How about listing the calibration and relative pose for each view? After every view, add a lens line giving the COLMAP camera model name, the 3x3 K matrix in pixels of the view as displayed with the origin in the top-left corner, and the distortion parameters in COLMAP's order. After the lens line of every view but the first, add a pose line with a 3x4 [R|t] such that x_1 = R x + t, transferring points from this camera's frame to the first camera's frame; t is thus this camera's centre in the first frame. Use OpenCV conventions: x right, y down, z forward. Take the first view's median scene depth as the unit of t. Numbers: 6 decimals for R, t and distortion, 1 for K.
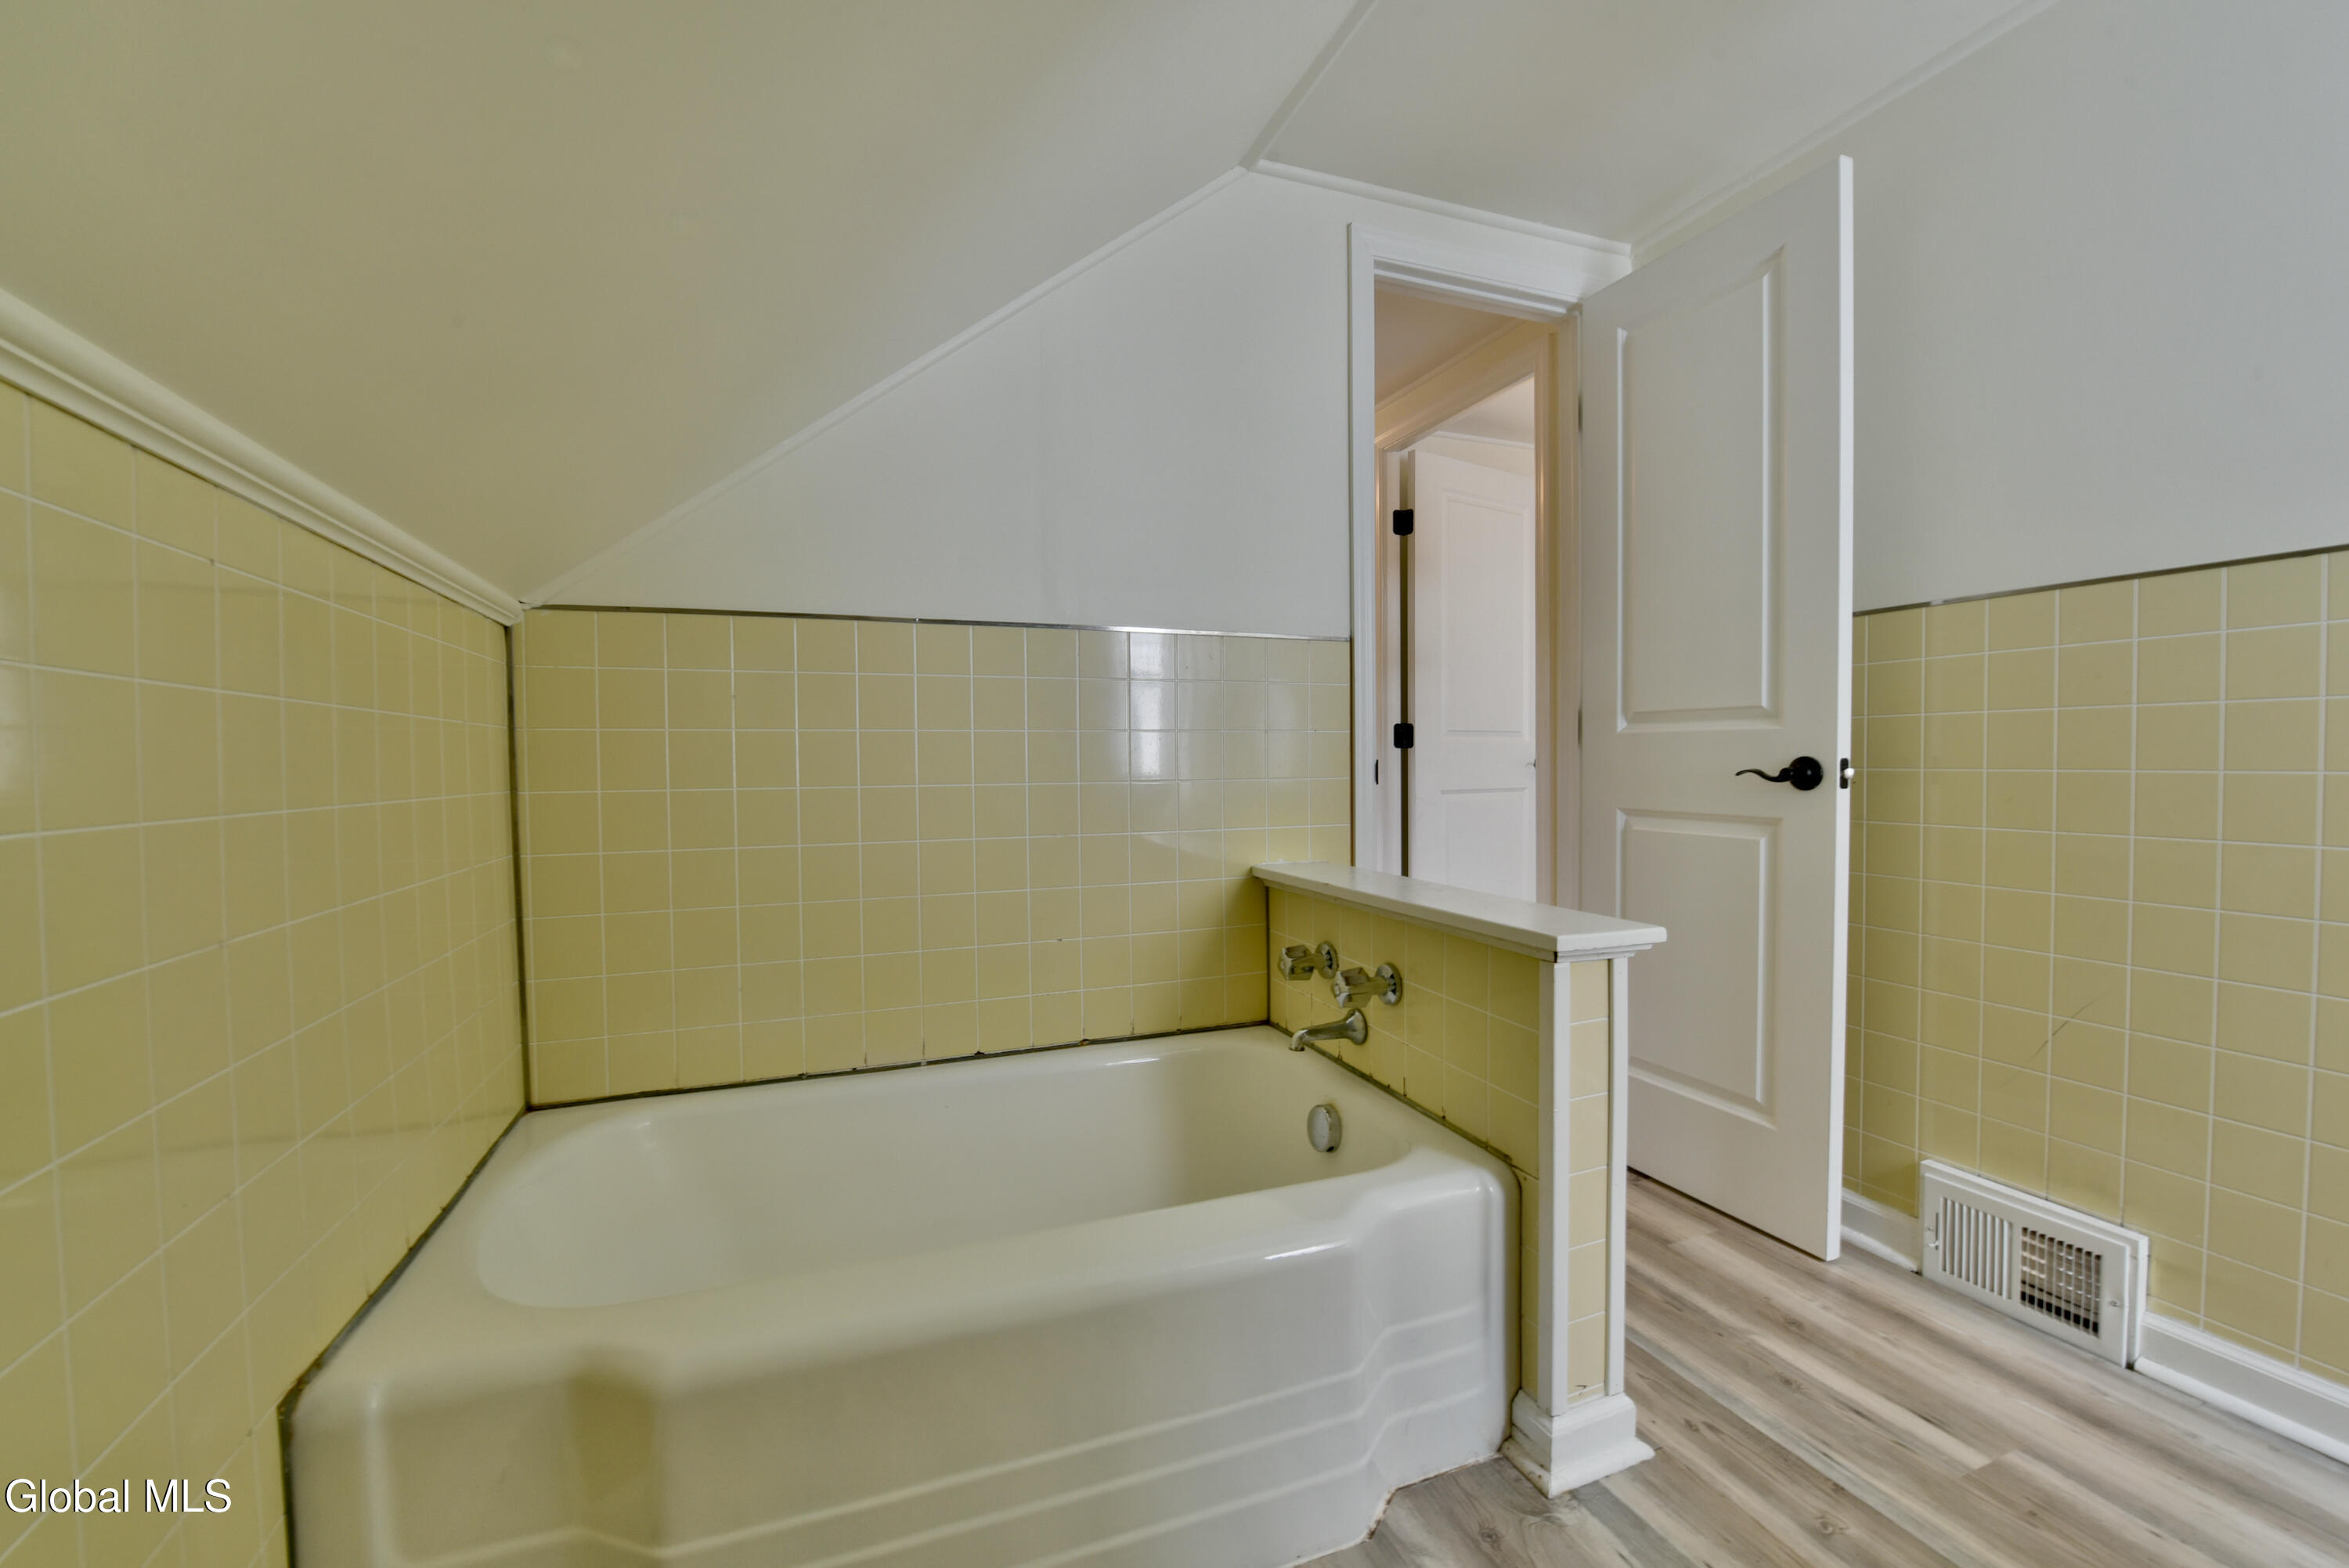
lens RADIAL K [[947.6, 0, 1178.1], [0, 947.6, 787.7], [0, 0, 1]] dist [-0.021505, -0.000595]
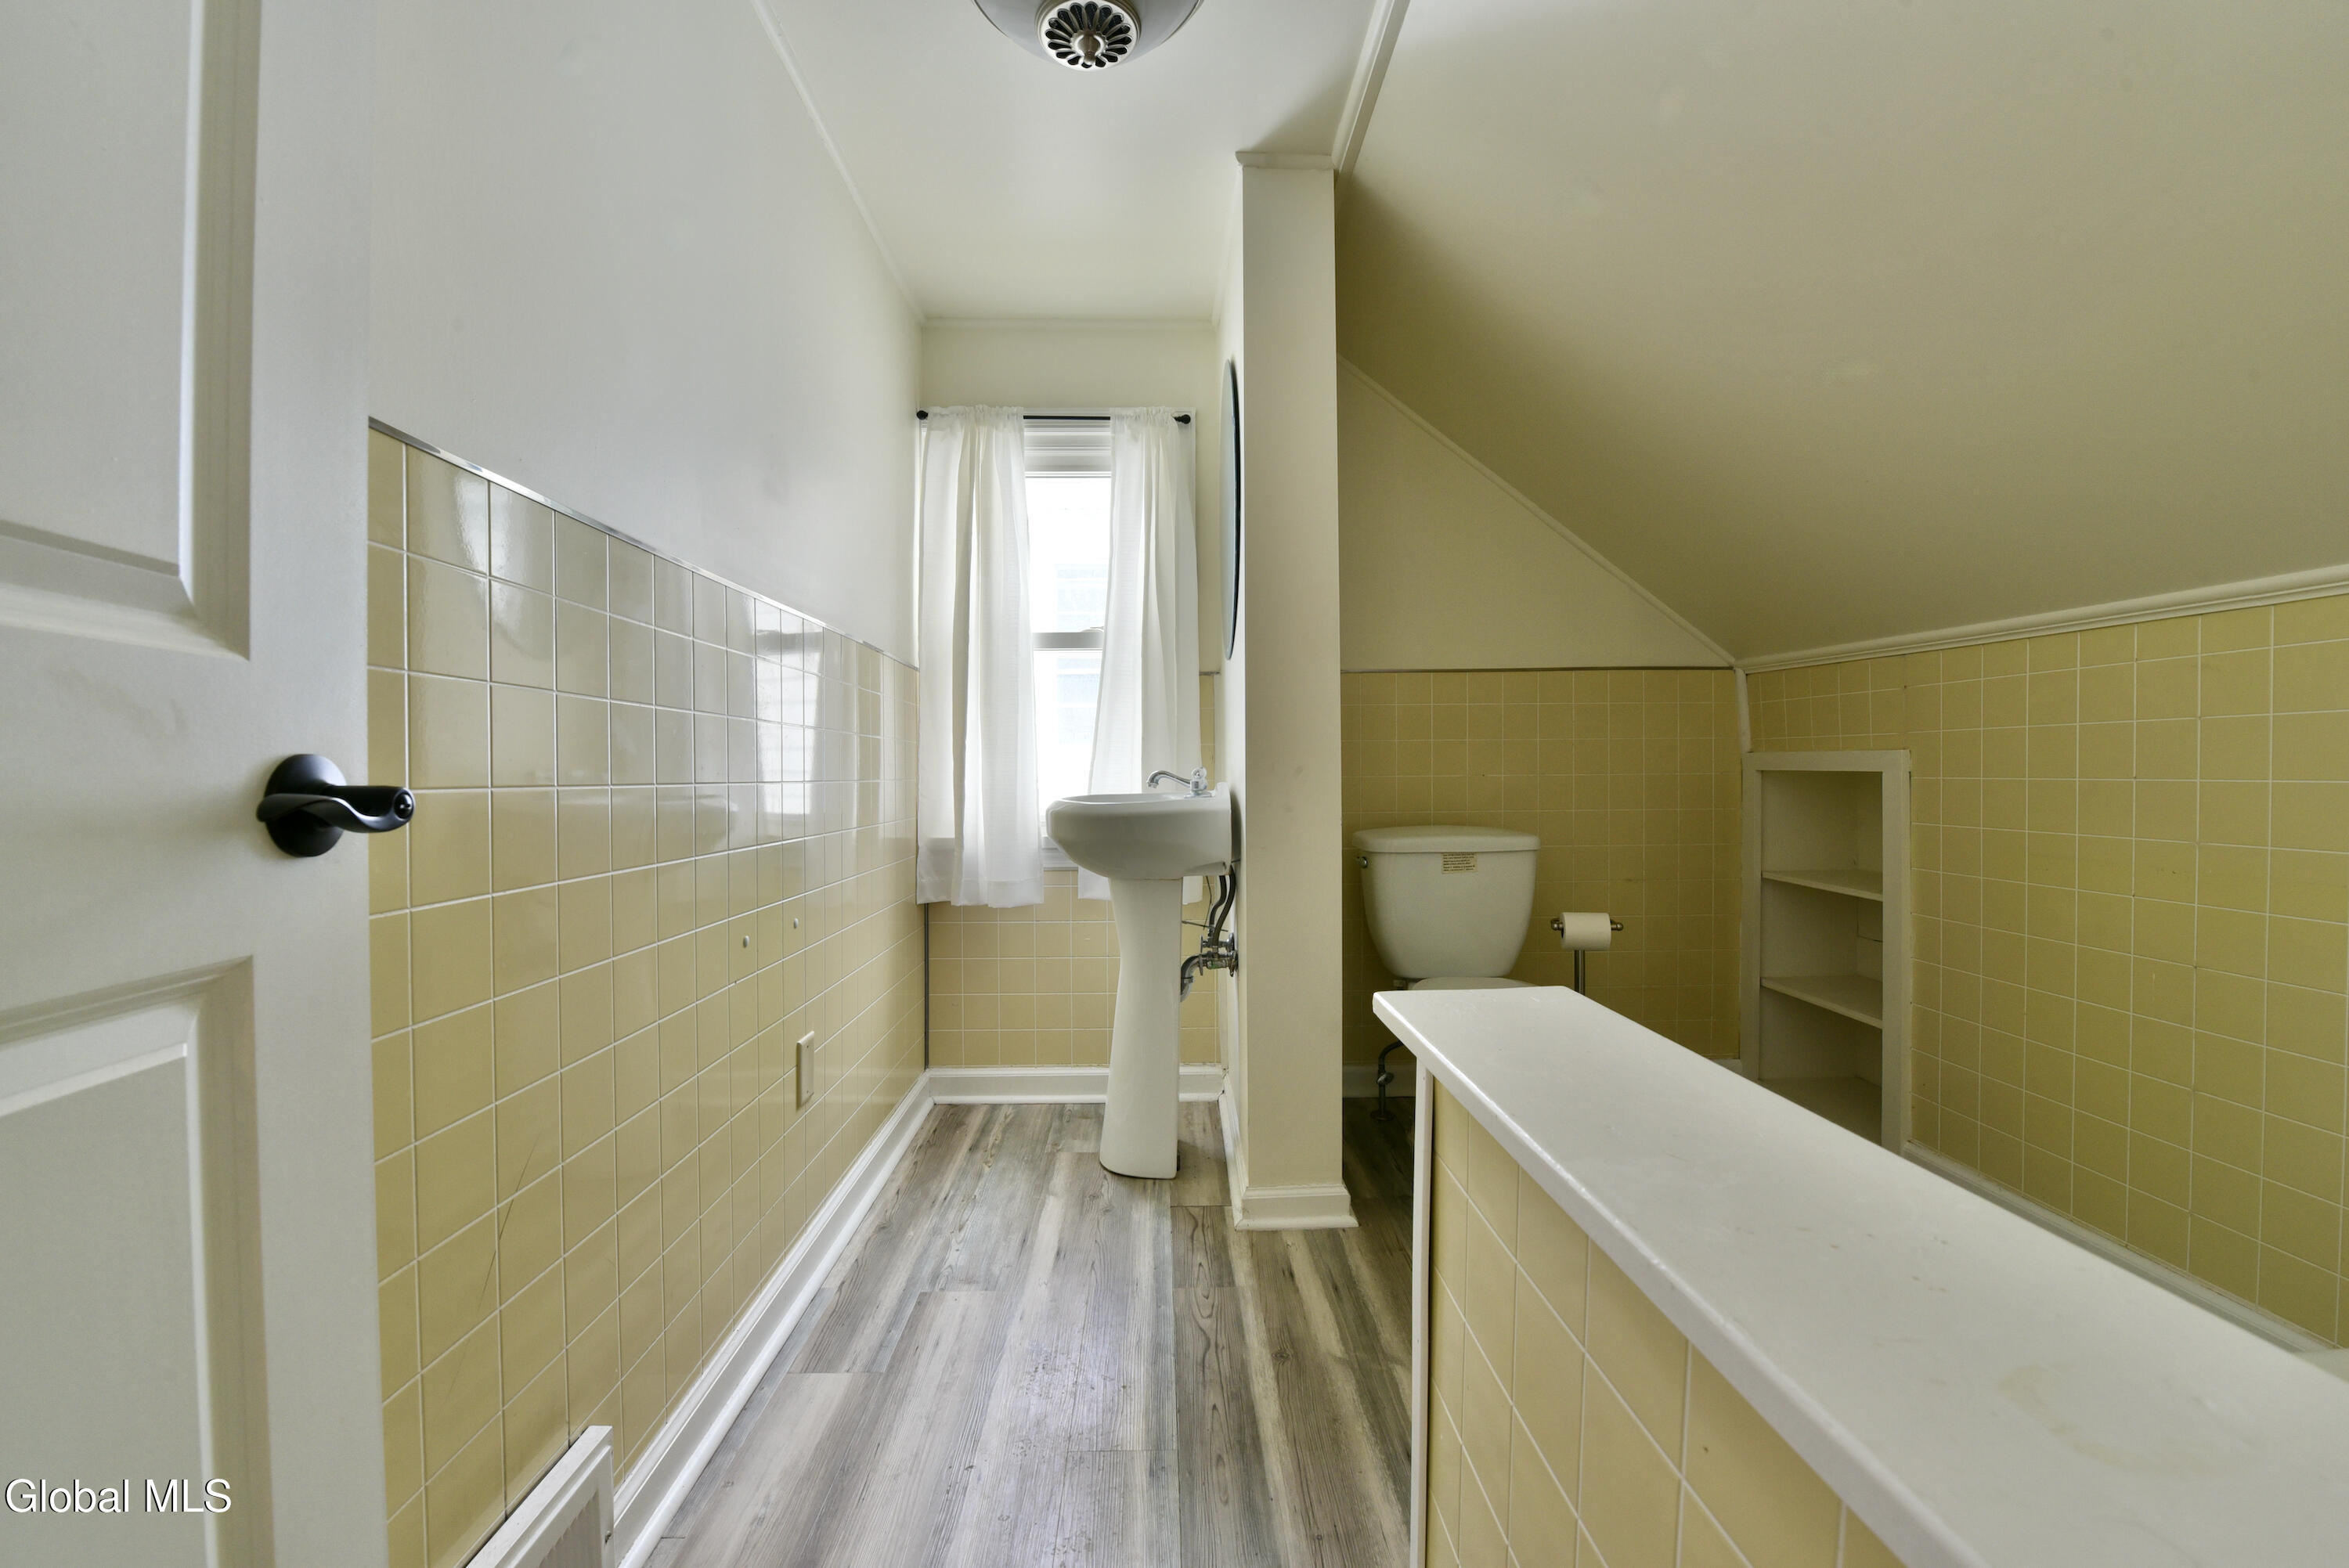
lens RADIAL K [[962.5, 0, 1177.5], [0, 962.5, 786.2], [0, 0, 1]] dist [-0.019342, -0.001027]
pose [[-0.939881, 0.012080, 0.341287, 0.324312], [0.025636, 0.999050, 0.035239, -0.033641], [-0.340537, 0.041870, -0.939298, 1.421919]]
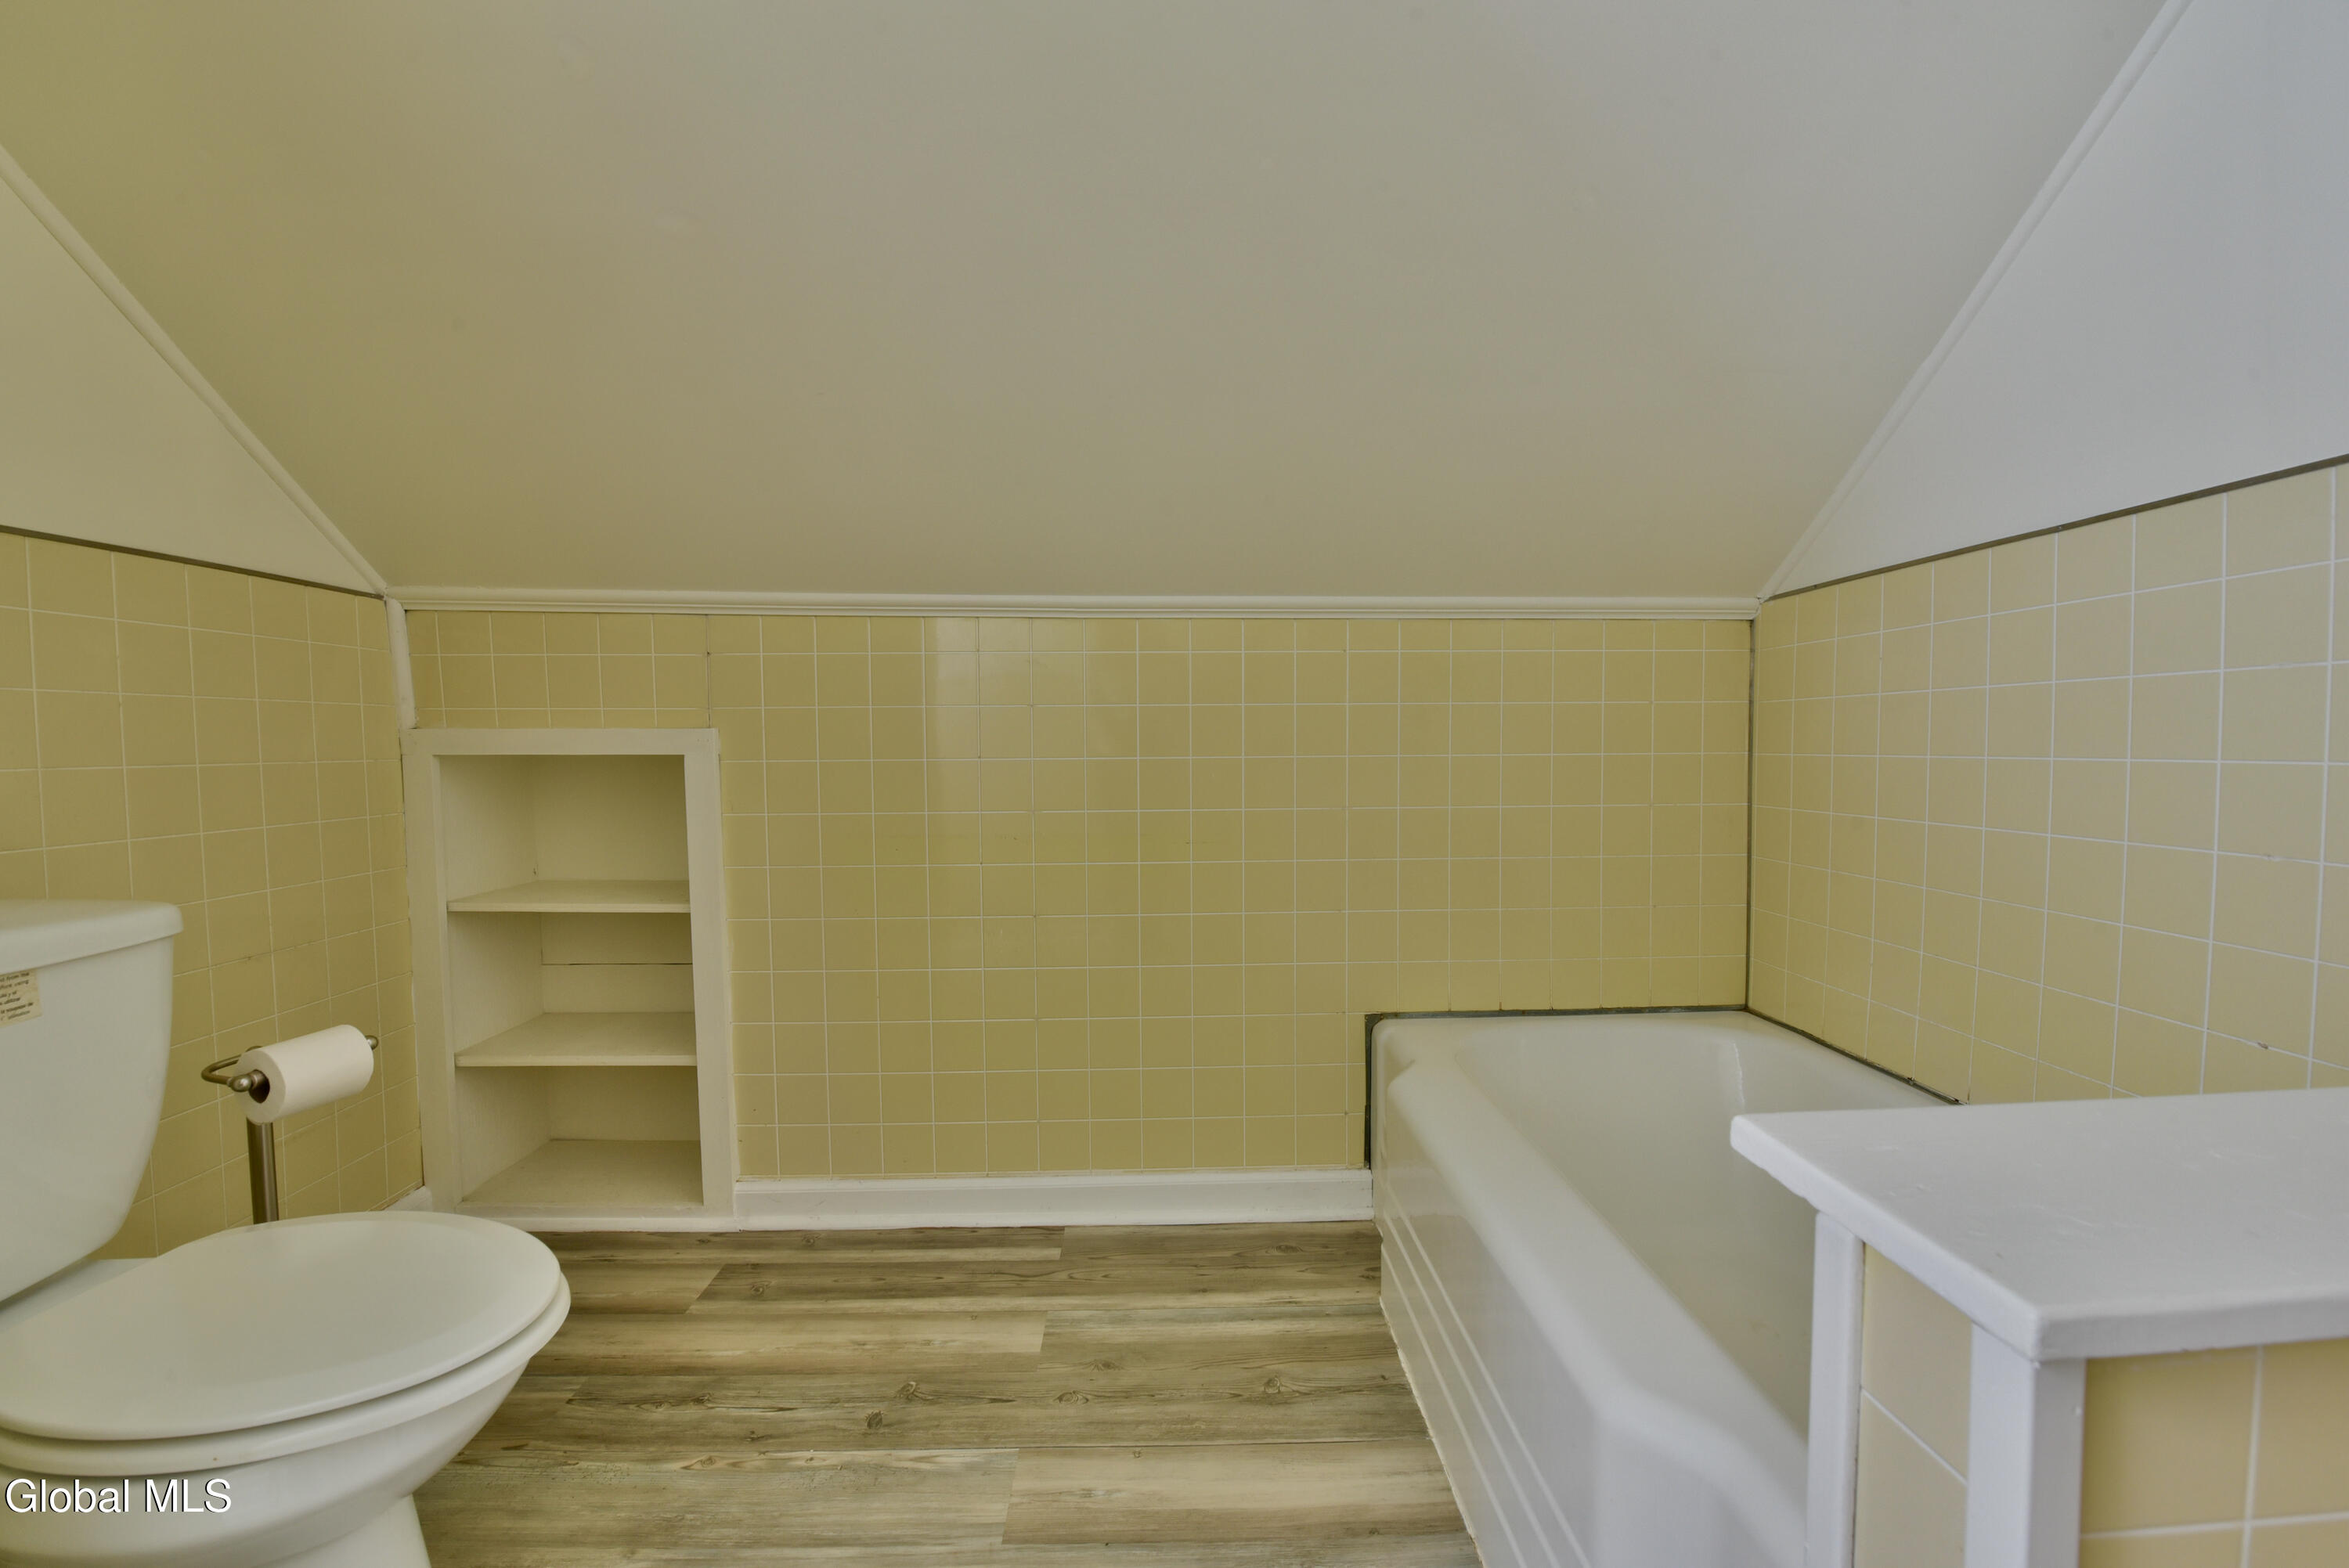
lens RADIAL K [[942.9, 0, 1174.5], [0, 942.9, 784.0], [0, 0, 1]] dist [-0.014064, -0.003459]
pose [[-0.320198, 0.055626, -0.945716, 0.712958], [-0.012757, 0.997931, 0.063016, -0.023072], [0.947265, 0.032243, -0.318826, 0.675102]]
